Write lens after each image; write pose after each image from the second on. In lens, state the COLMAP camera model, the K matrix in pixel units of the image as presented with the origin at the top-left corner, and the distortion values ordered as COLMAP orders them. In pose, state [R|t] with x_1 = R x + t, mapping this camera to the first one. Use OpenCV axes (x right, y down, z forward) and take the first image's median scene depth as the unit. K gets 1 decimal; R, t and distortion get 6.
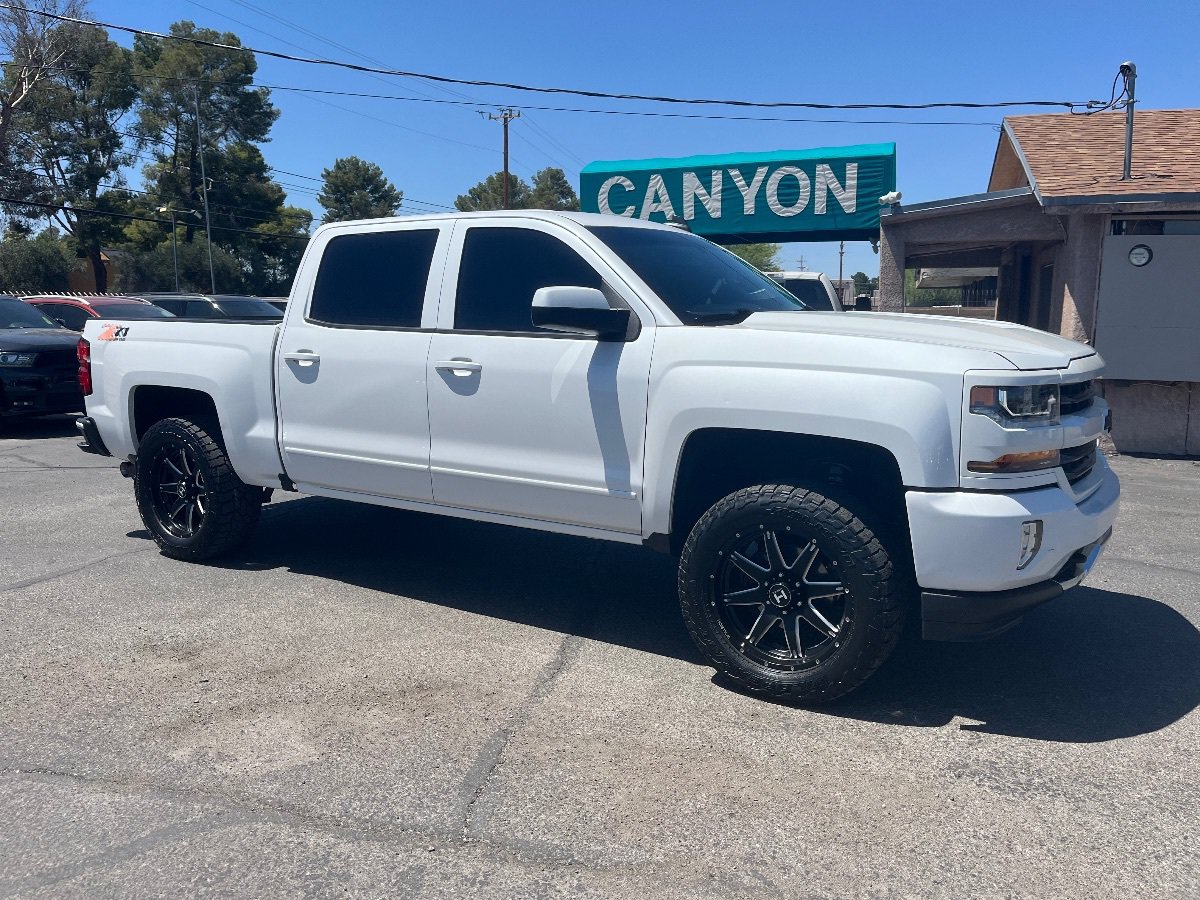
lens RADIAL K [[906.3, 0, 605.2], [0, 906.3, 451.3], [0, 0, 1]] dist [0.069674, -0.109912]
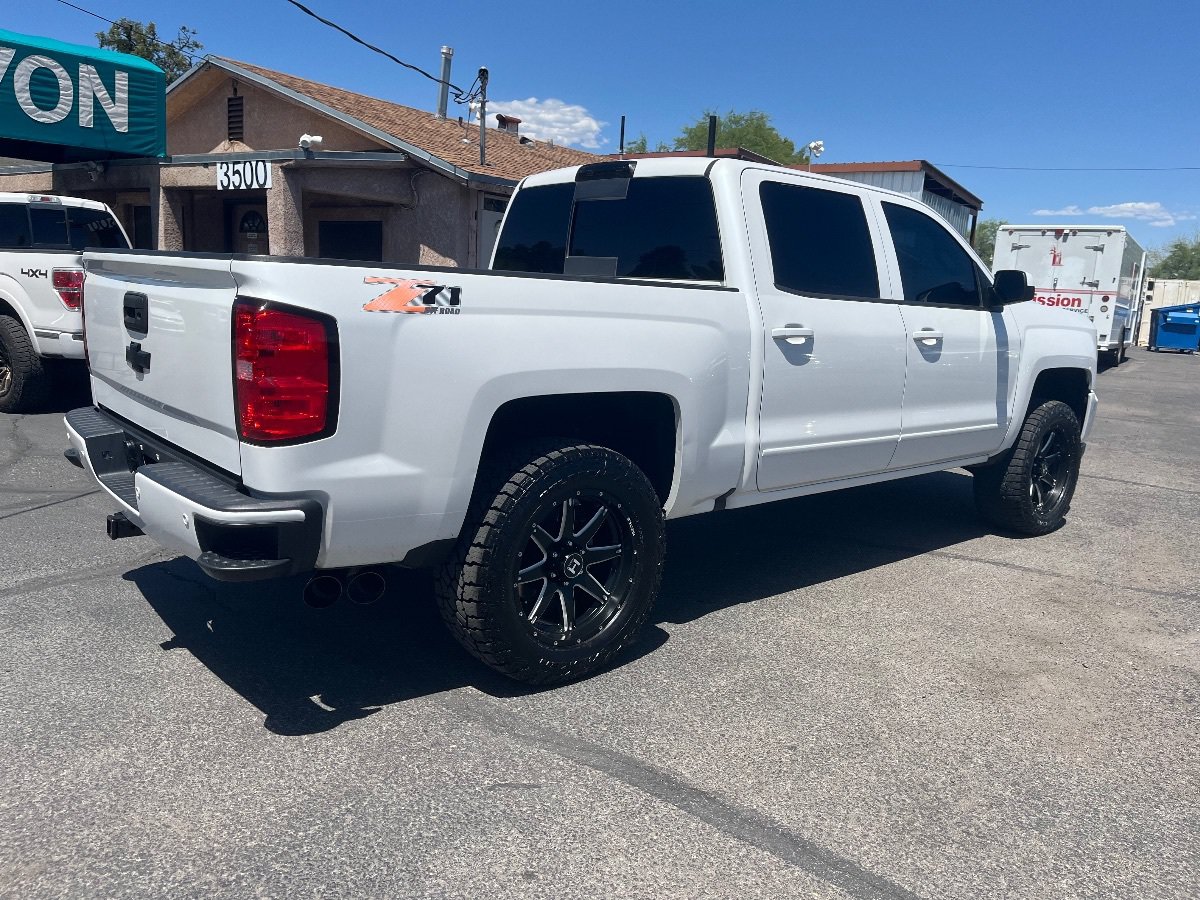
lens RADIAL K [[906.3, 0, 605.2], [0, 906.3, 451.3], [0, 0, 1]] dist [0.069674, -0.109912]
pose [[0.294676, -0.159492, 0.942193, -0.434064], [0.095787, 0.985937, 0.136939, -0.047468], [-0.950784, 0.049897, 0.305809, 0.344438]]
